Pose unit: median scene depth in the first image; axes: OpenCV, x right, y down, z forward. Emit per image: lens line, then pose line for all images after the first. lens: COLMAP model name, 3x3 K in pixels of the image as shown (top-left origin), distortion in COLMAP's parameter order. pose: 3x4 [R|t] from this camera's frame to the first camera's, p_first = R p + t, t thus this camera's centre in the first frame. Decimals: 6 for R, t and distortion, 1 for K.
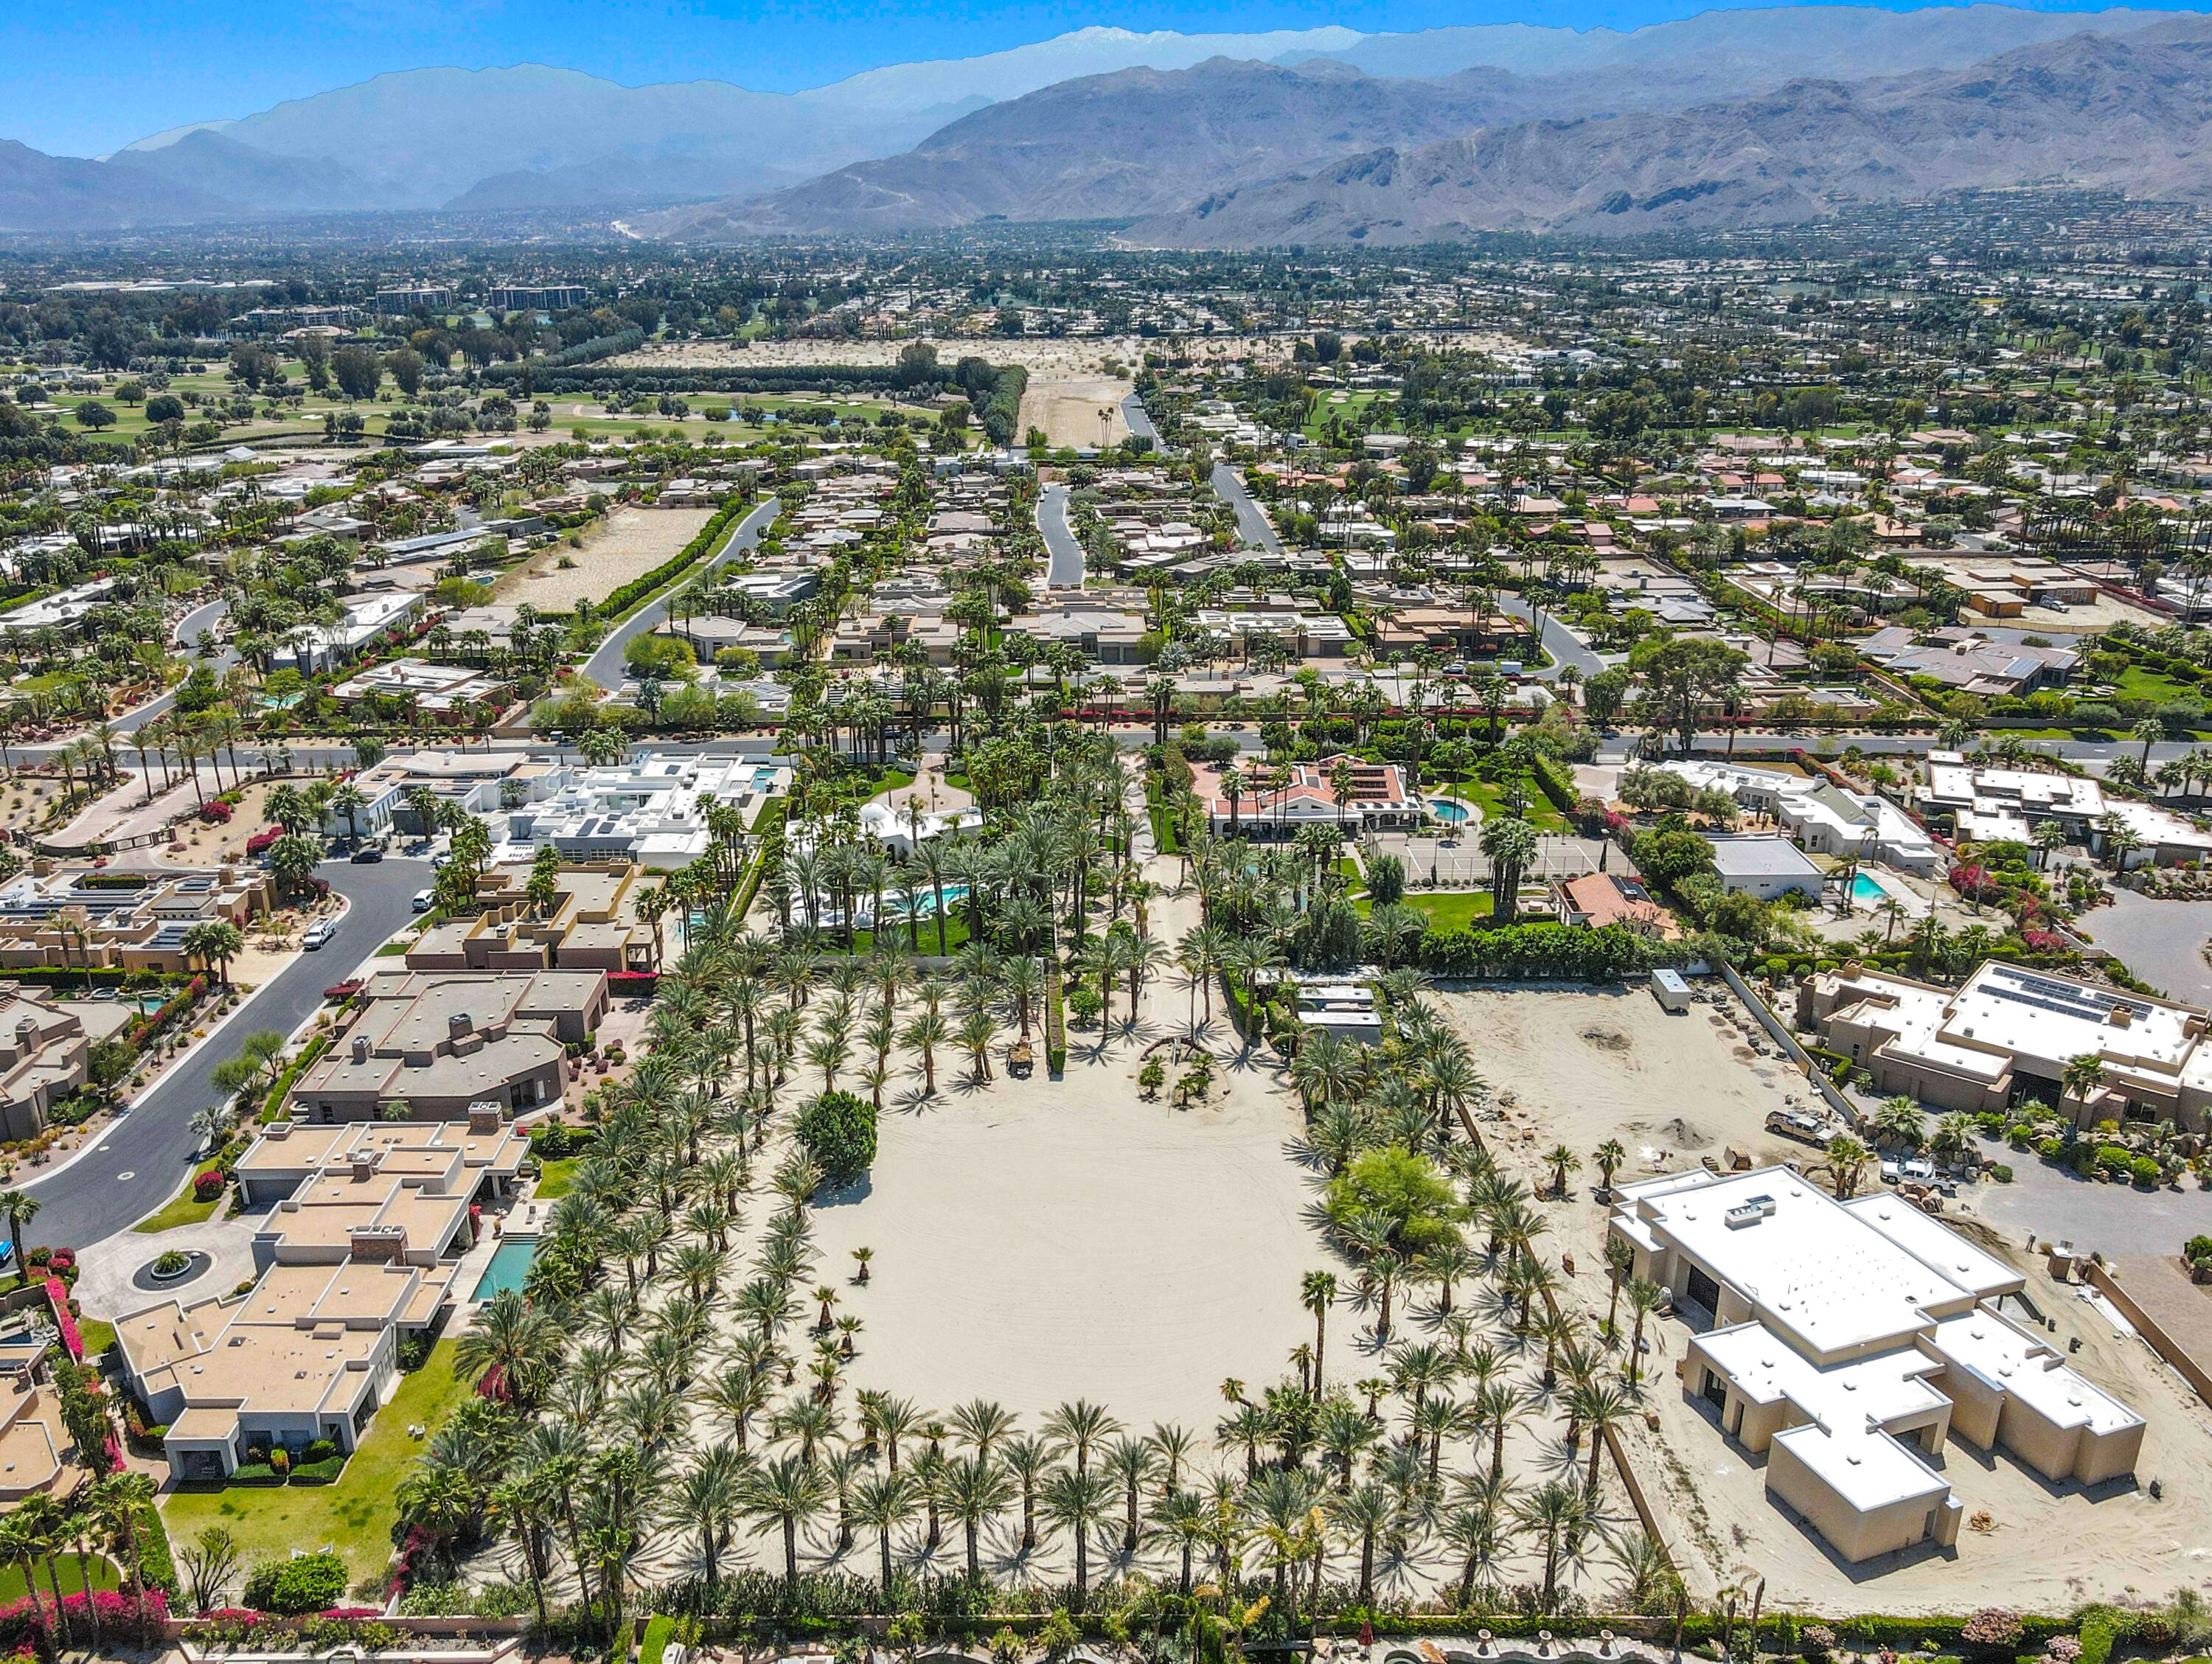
lens RADIAL K [[1693.5, 0, 1103.9], [0, 1693.5, 920.8], [0, 0, 1]] dist [0.000805, 0.029262]
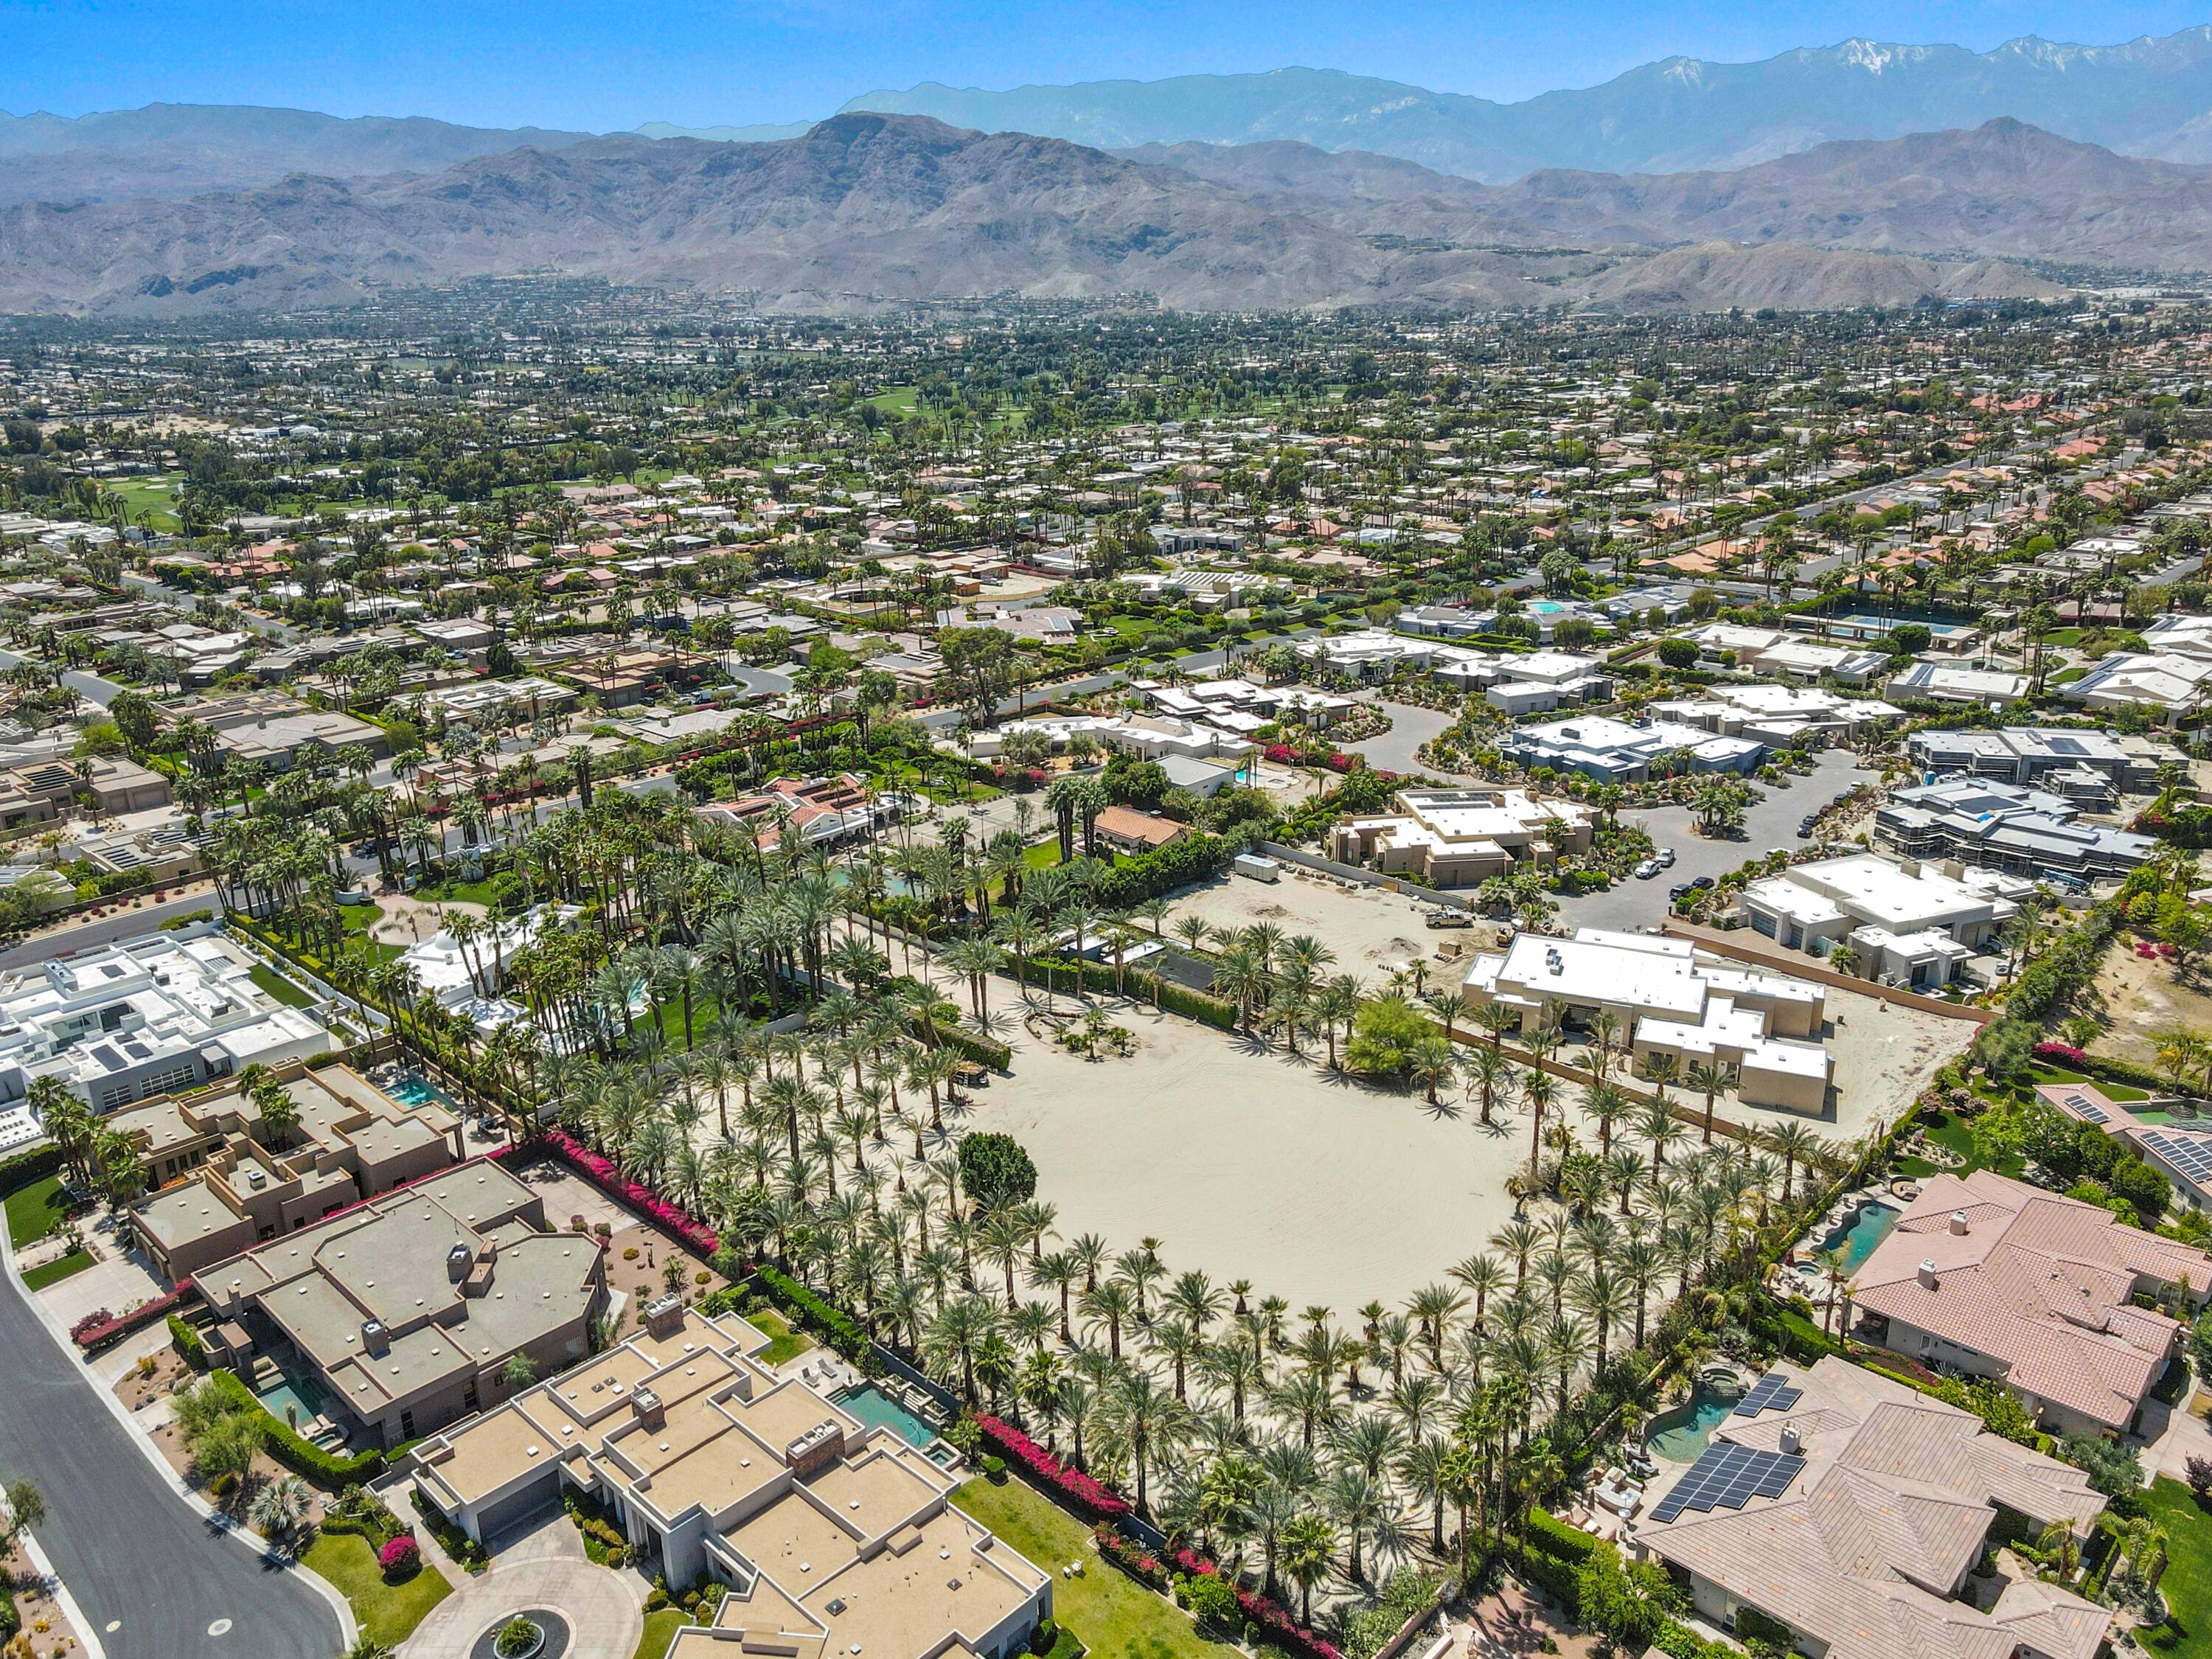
lens RADIAL K [[1602.4, 0, 1106.0], [0, 1602.4, 829.5], [0, 0, 1]] dist [0.000369, -0.001839]
pose [[0.694345, -0.234208, 0.680464, -0.555989], [0.283242, 0.958181, 0.040775, -0.068191], [-0.661558, 0.164424, 0.731646, 0.187403]]
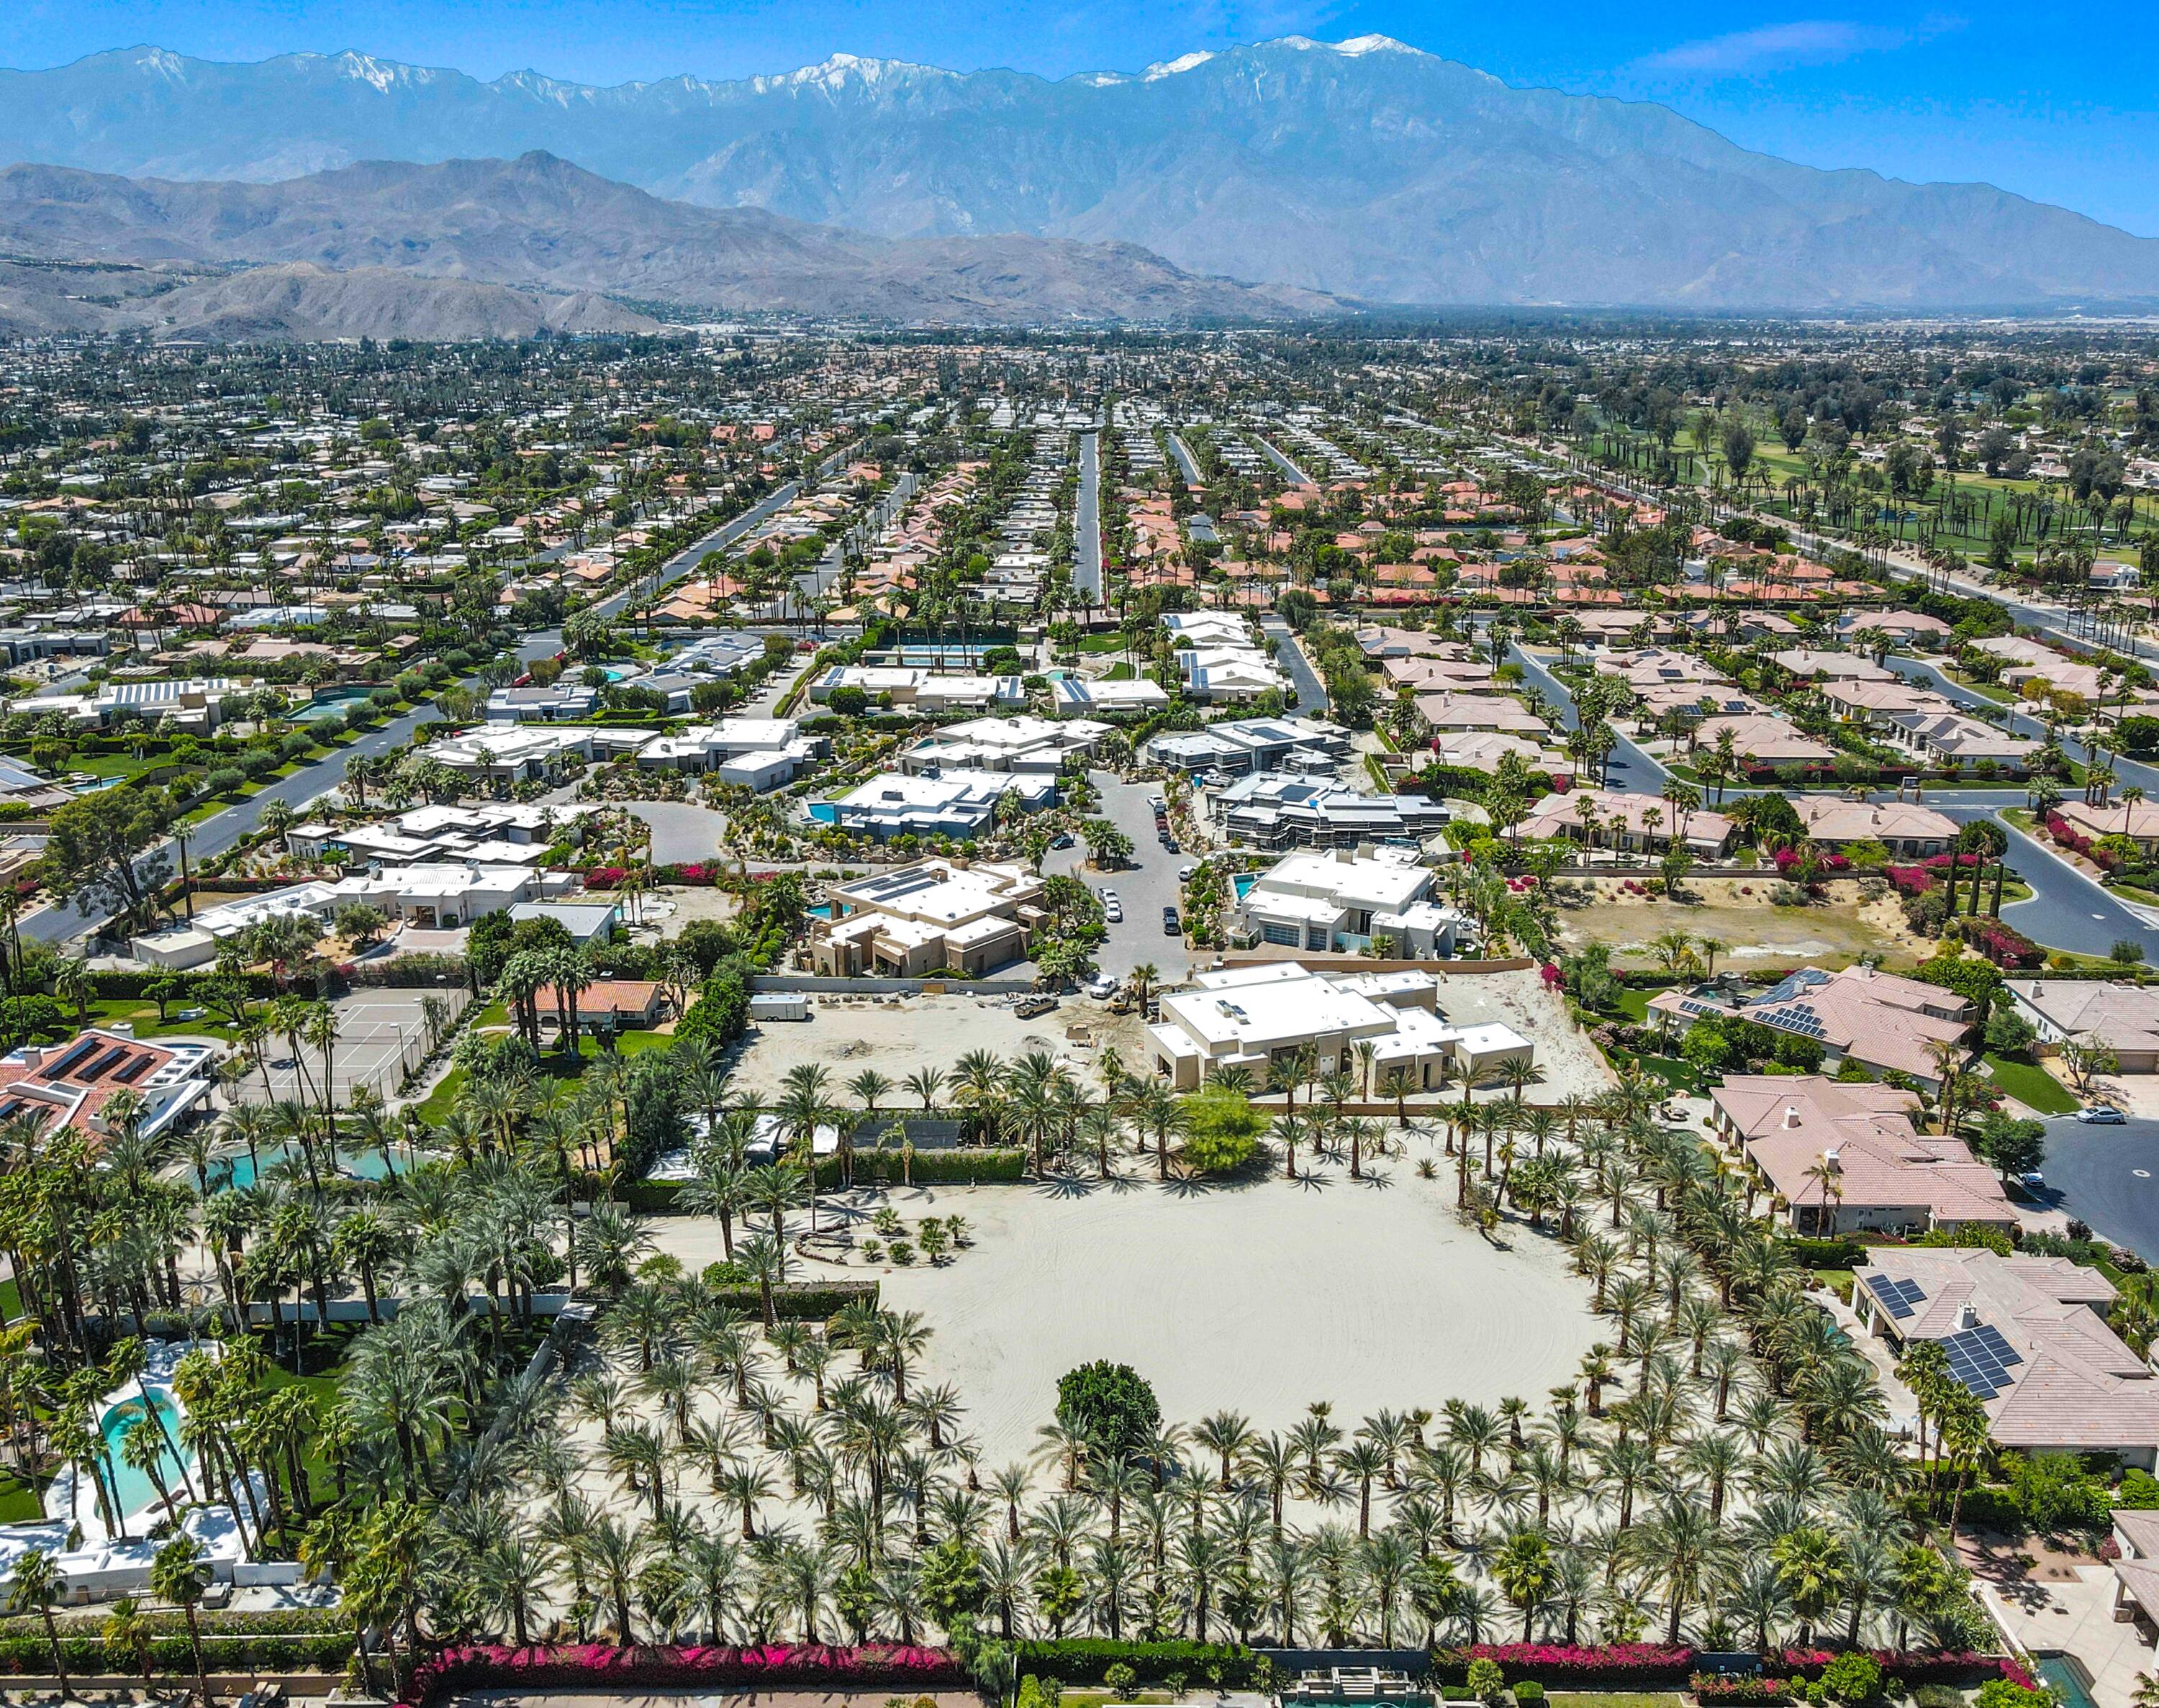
lens RADIAL K [[1769.8, 0, 1079.5], [0, 1769.8, 854.0], [0, 0, 1]] dist [-0.041772, 0.094103]
pose [[0.004713, -0.289521, 0.957160, -0.698510], [0.374499, 0.888024, 0.266765, -0.271665], [-0.927215, 0.357198, 0.112610, 0.667638]]
